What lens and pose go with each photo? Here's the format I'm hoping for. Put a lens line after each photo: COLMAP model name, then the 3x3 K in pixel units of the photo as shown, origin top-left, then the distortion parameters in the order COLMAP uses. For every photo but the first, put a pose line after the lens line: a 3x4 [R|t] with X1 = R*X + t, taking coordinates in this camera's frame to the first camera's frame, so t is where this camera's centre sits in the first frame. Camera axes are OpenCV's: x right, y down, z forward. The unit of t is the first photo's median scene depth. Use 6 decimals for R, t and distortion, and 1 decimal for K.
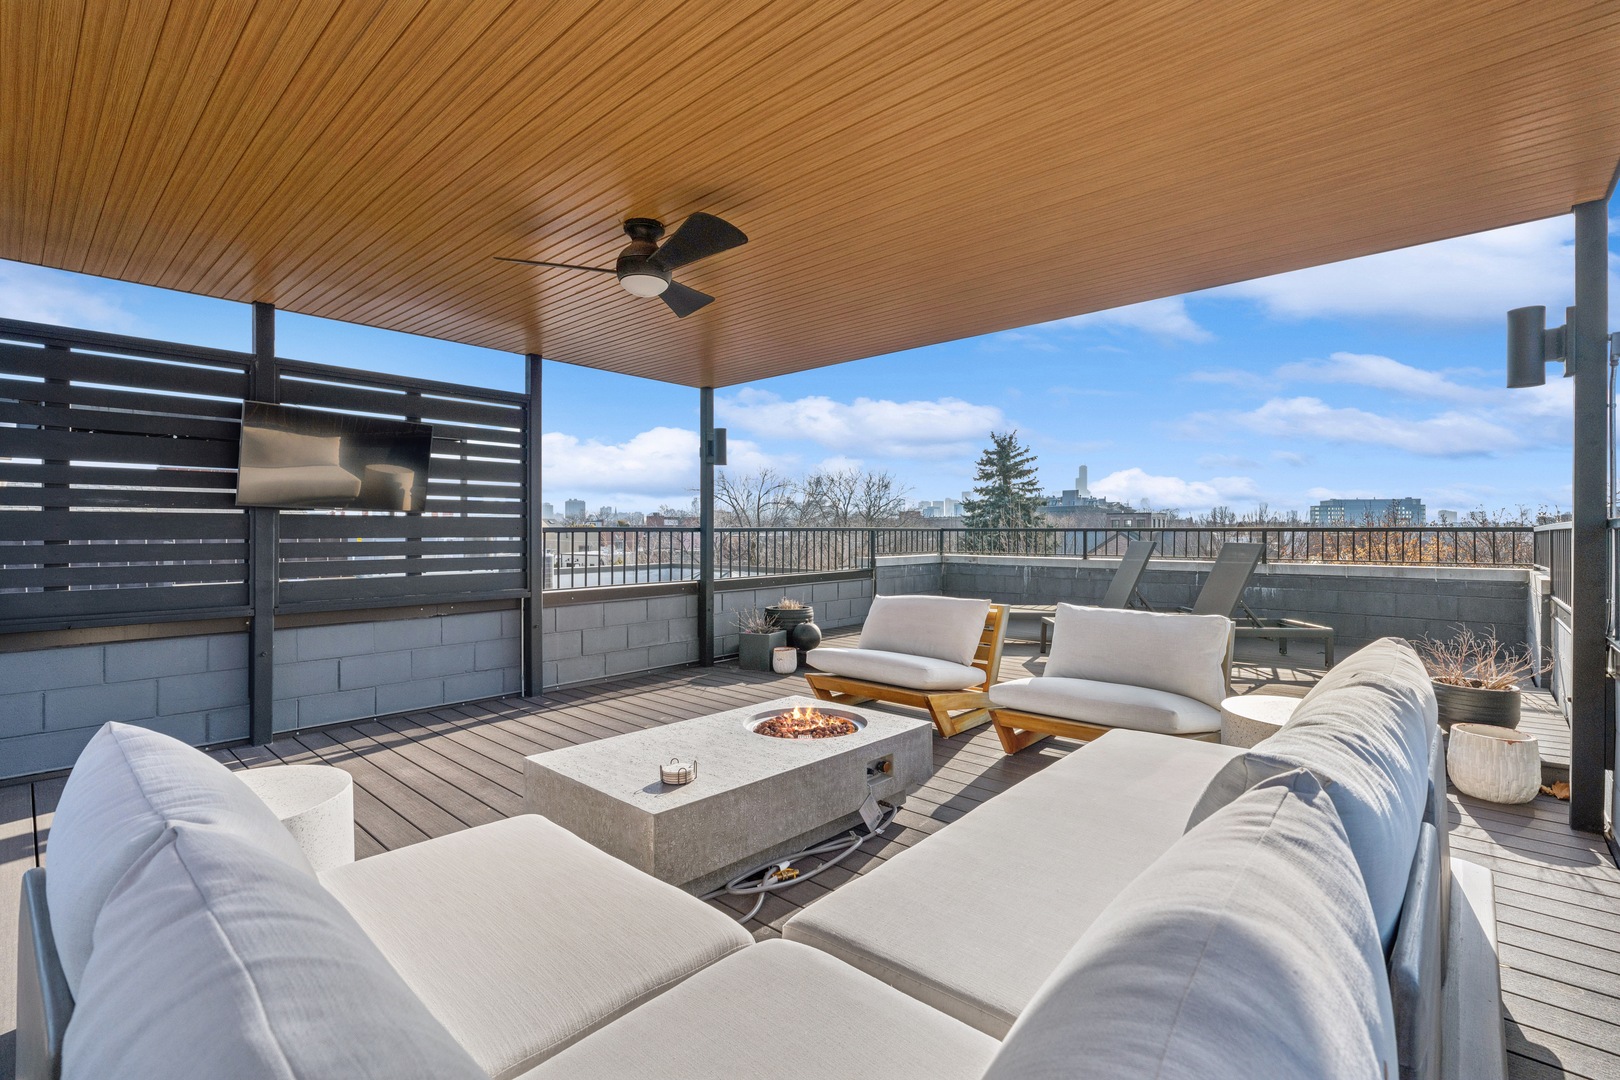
lens RADIAL K [[738.4, 0, 810.0], [0, 738.4, 540.0], [0, 0, 1]] dist [-0.001734, -0.000156]
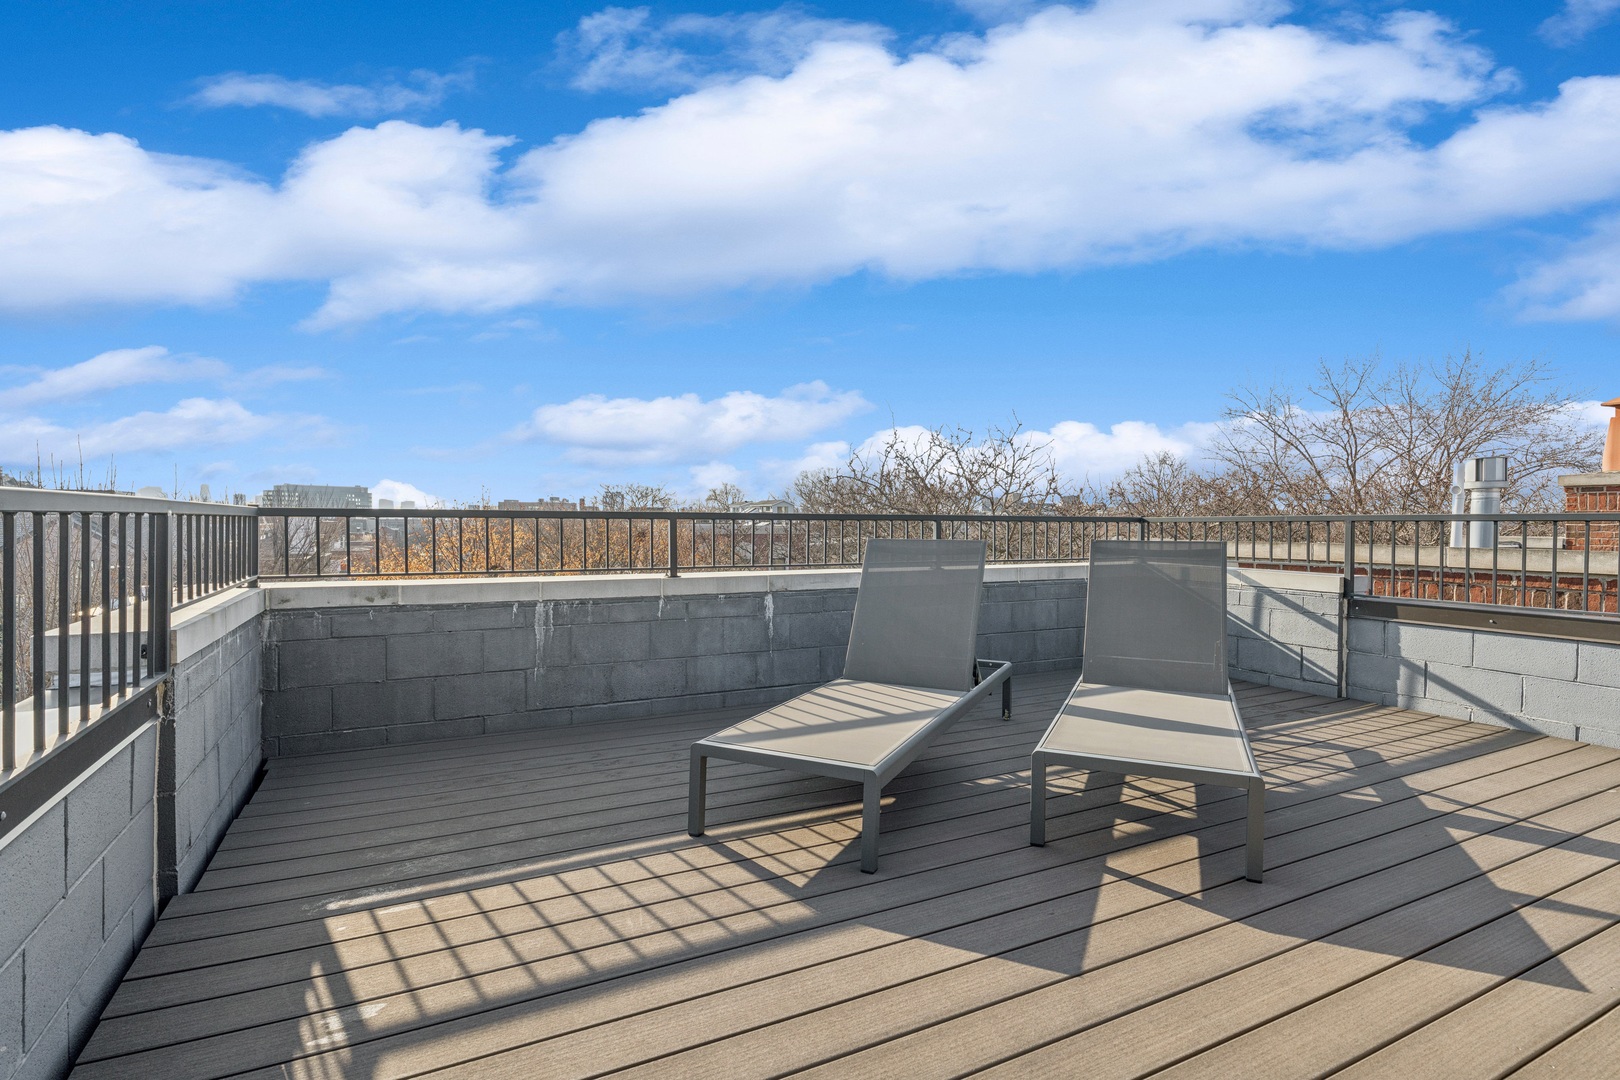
lens RADIAL K [[793.2, 0, 810.0], [0, 793.2, 540.0], [0, 0, 1]] dist [-0.001244, -0.000196]
pose [[0.359451, -0.021967, 0.932905, -0.132925], [0.005787, 0.999756, 0.021312, -0.015010], [-0.933146, -0.002262, 0.359490, 1.340160]]
